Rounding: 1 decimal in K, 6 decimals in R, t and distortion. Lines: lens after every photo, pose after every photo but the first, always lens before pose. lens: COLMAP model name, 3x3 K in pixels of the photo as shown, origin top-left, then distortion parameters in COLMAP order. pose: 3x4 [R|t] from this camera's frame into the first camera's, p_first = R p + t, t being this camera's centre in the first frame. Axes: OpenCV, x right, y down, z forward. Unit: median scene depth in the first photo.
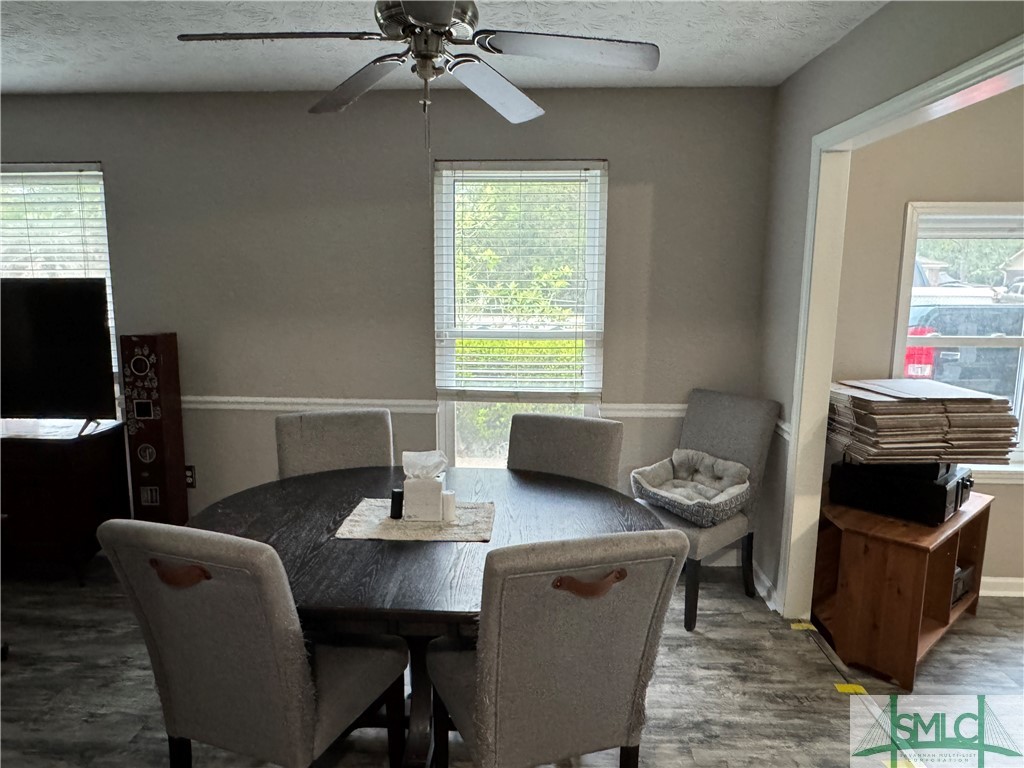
lens RADIAL K [[670.5, 0, 509.7], [0, 670.5, 381.2], [0, 0, 1]] dist [-0.009676, 0.007130]
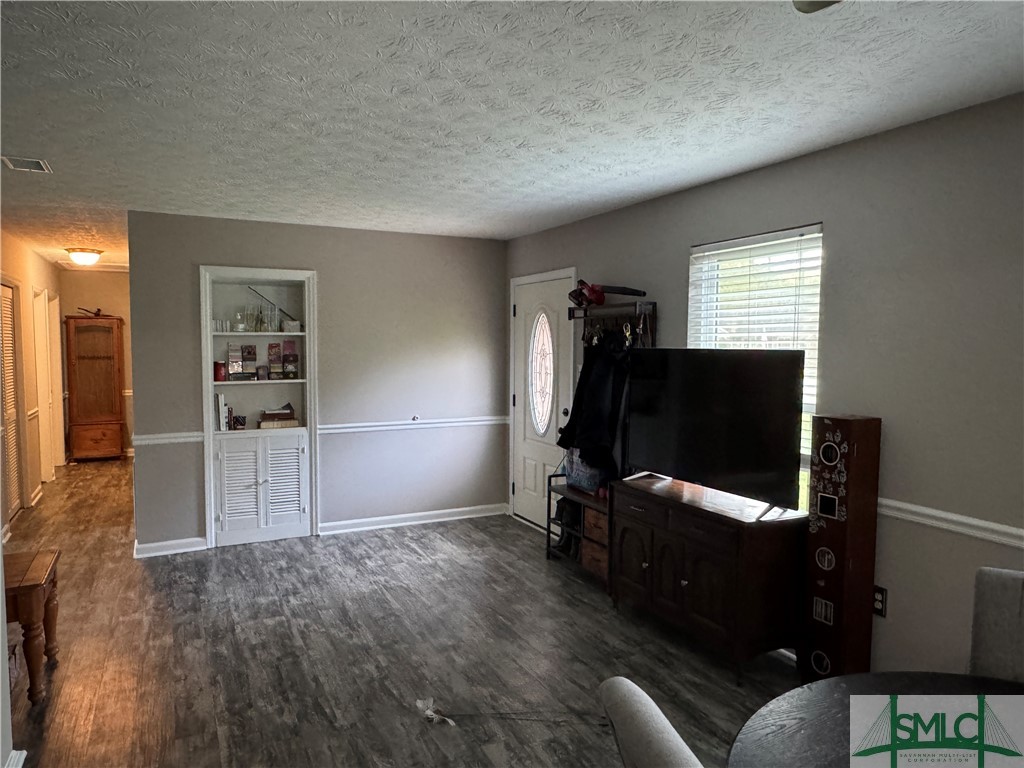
lens RADIAL K [[670.5, 0, 509.4], [0, 670.5, 380.8], [0, 0, 1]] dist [-0.009676, 0.007130]
pose [[0.482975, 0.048637, -0.874282, -0.015874], [-0.140942, 0.989755, -0.022799, -0.037176], [0.864217, 0.134234, 0.484882, 0.227574]]
